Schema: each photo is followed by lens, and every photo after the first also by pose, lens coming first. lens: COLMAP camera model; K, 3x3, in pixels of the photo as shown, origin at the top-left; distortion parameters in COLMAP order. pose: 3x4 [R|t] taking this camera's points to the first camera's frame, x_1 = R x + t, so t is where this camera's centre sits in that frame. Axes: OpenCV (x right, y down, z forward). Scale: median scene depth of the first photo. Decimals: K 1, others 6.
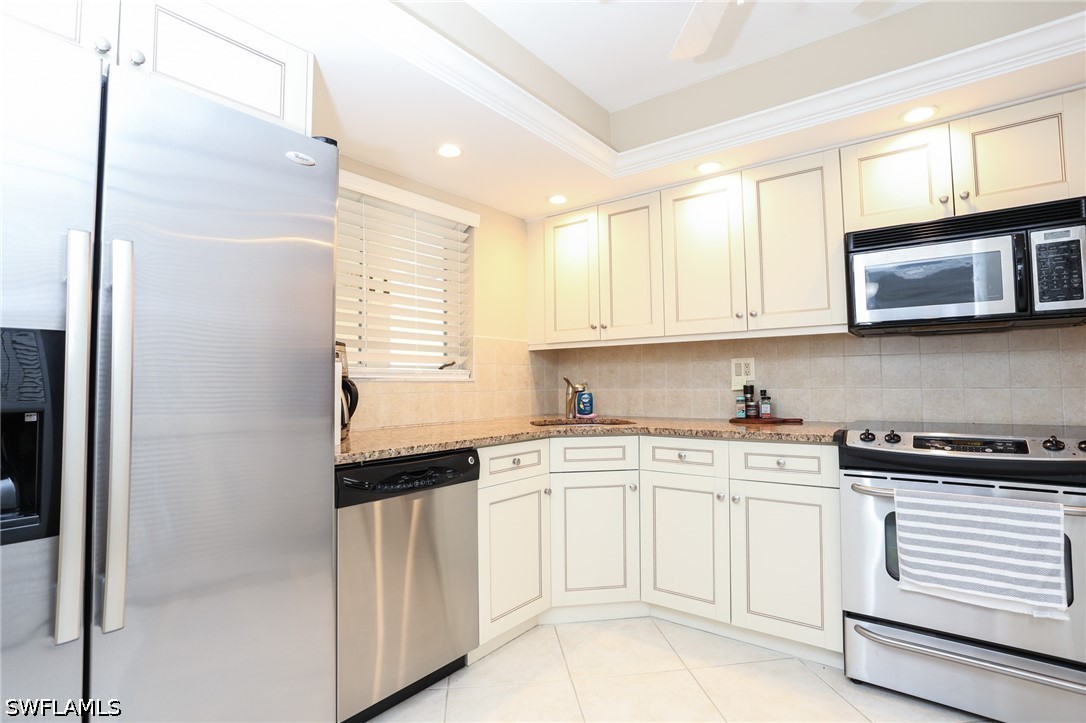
lens RADIAL K [[535.8, 0, 543.6], [0, 535.8, 358.0], [0, 0, 1]] dist [-0.080698, 0.041030]
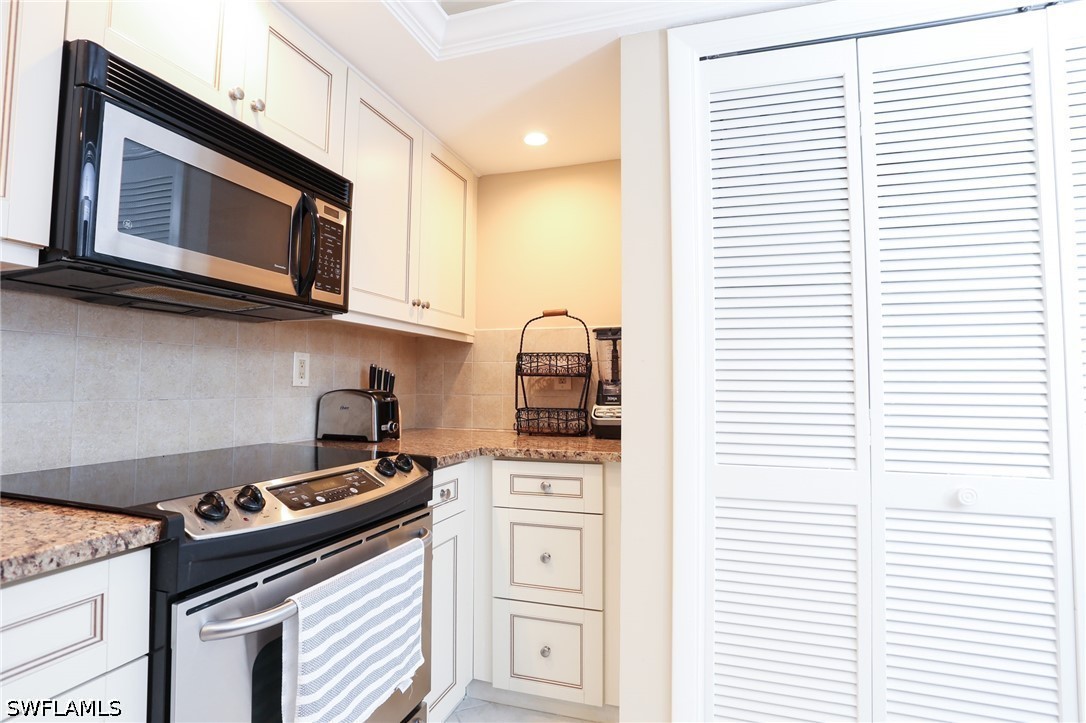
lens RADIAL K [[559.4, 0, 545.2], [0, 559.4, 357.5], [0, 0, 1]] dist [-0.084906, 0.037883]
pose [[-0.340083, 0.057189, 0.938655, 0.062237], [-0.046923, 0.995874, -0.077676, 0.039410], [-0.939224, -0.070461, -0.335996, 0.849997]]
